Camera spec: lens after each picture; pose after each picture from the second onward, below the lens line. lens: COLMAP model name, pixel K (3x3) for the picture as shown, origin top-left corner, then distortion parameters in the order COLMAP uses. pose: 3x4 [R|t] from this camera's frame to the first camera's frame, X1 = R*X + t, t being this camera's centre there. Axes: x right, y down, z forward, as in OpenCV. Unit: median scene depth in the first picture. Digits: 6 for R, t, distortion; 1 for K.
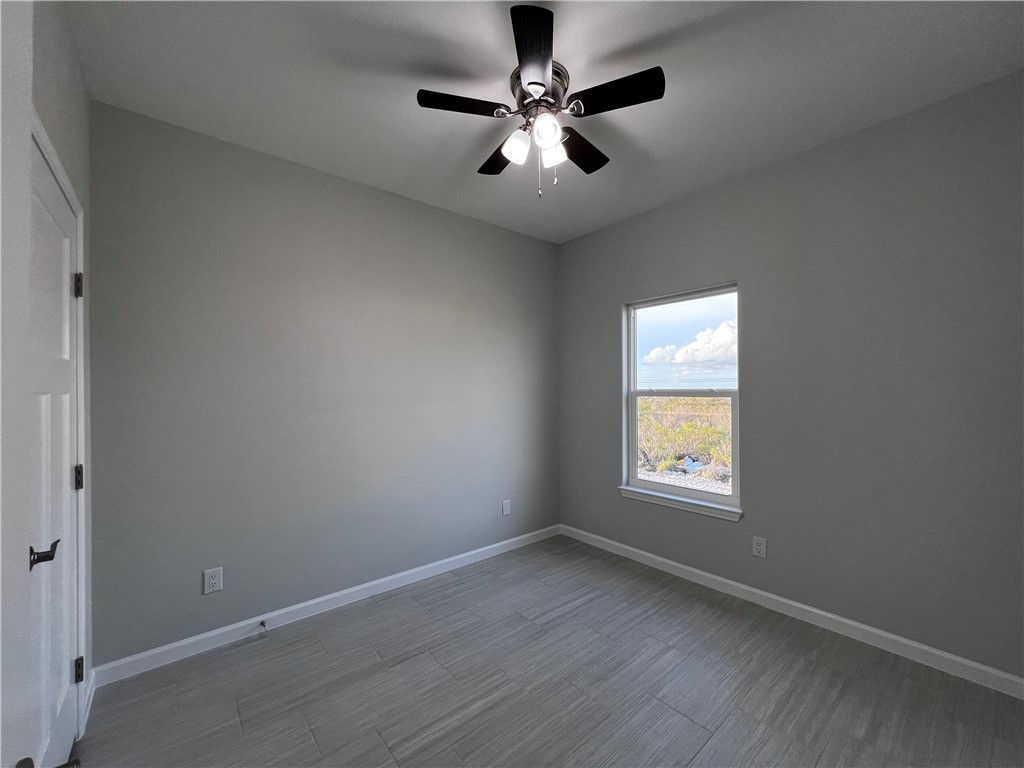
lens RADIAL K [[414.2, 0, 511.3], [0, 414.2, 386.6], [0, 0, 1]] dist [-0.002453, 0.000974]
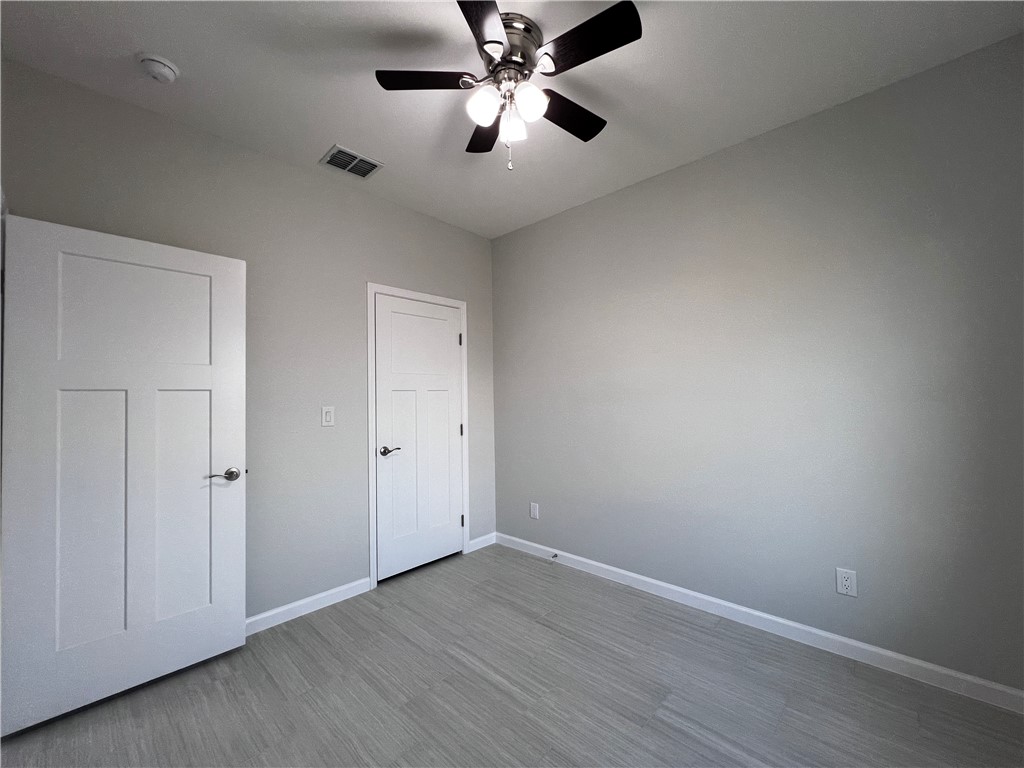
lens RADIAL K [[414.2, 0, 515.6], [0, 414.2, 384.3], [0, 0, 1]] dist [-0.002289, 0.001044]
pose [[0.125871, -0.019158, -0.991862, 0.727039], [0.023760, 0.999585, -0.016292, 0.019165], [0.991762, -0.021516, 0.126274, 0.670249]]
